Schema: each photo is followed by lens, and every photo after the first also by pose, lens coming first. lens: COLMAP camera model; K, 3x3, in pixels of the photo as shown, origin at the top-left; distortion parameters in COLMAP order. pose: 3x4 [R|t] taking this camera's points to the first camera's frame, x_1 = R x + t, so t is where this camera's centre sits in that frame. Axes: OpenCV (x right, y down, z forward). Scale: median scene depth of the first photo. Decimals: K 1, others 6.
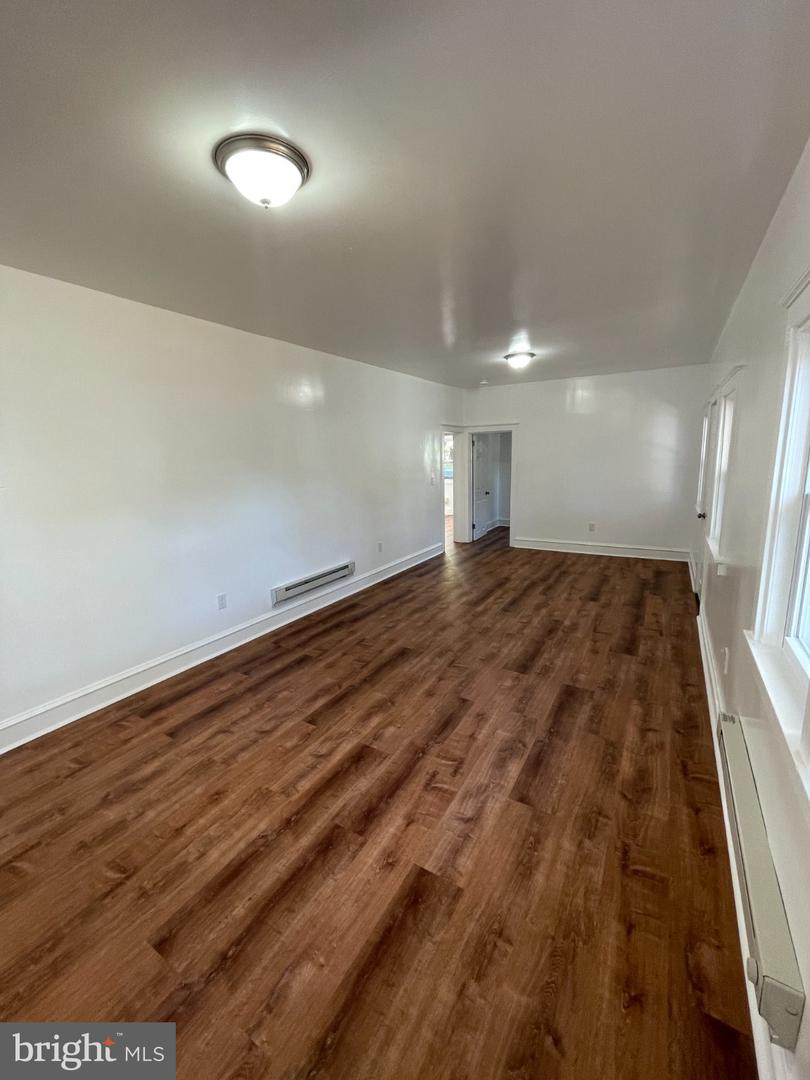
lens RADIAL K [[433.1, 0, 411.7], [0, 433.1, 540.9], [0, 0, 1]] dist [-0.002198, -0.000325]
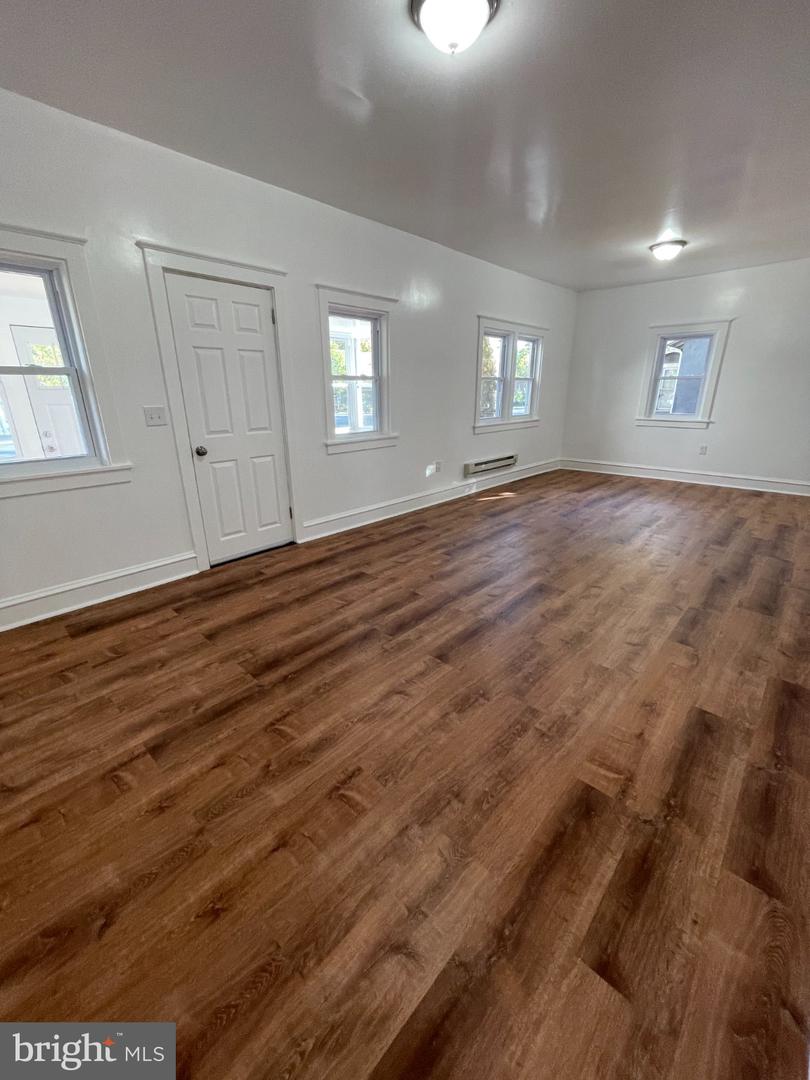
lens RADIAL K [[433.1, 0, 403.7], [0, 433.1, 541.5], [0, 0, 1]] dist [-0.002198, -0.000325]
pose [[-0.972711, -0.042654, 0.228067, 0.328835], [0.079176, 0.862934, 0.499075, -0.401340], [-0.218095, 0.503513, -0.836008, 2.518007]]
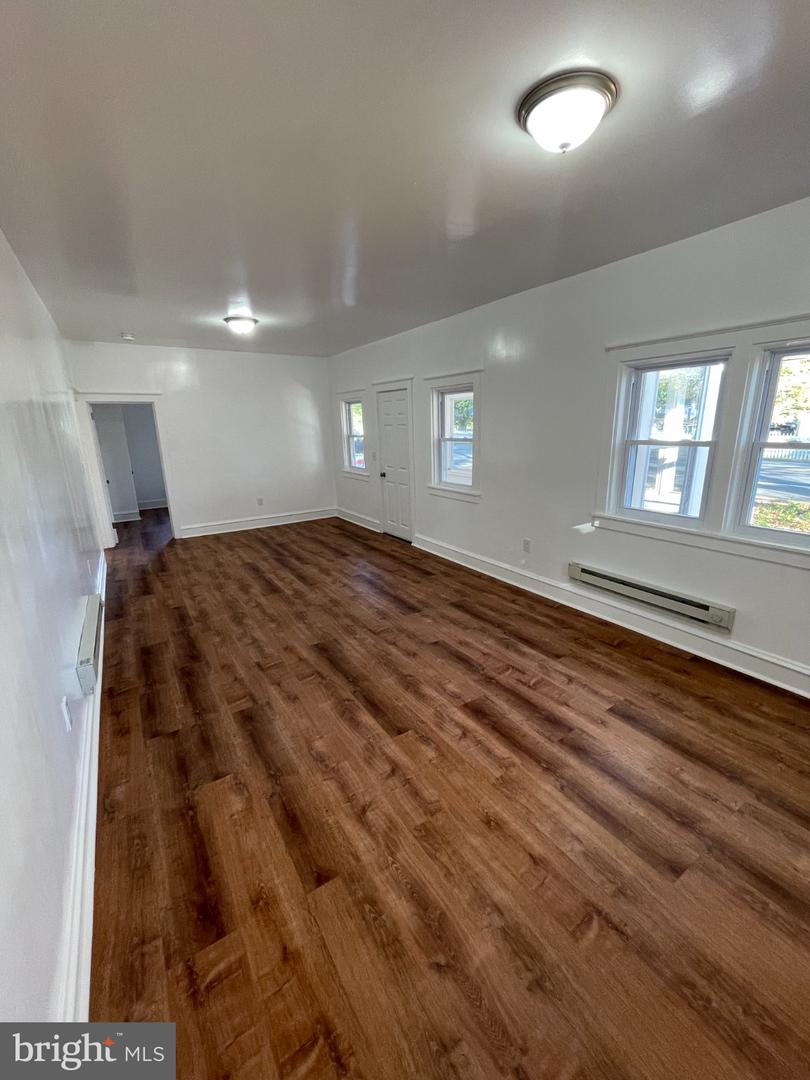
lens RADIAL K [[433.1, 0, 404.3], [0, 433.1, 536.2], [0, 0, 1]] dist [-0.002198, -0.000325]
pose [[0.447852, -0.207209, 0.869766, -0.833985], [0.183595, 0.973359, 0.137353, -0.071699], [-0.875055, 0.098171, 0.473963, 0.508568]]
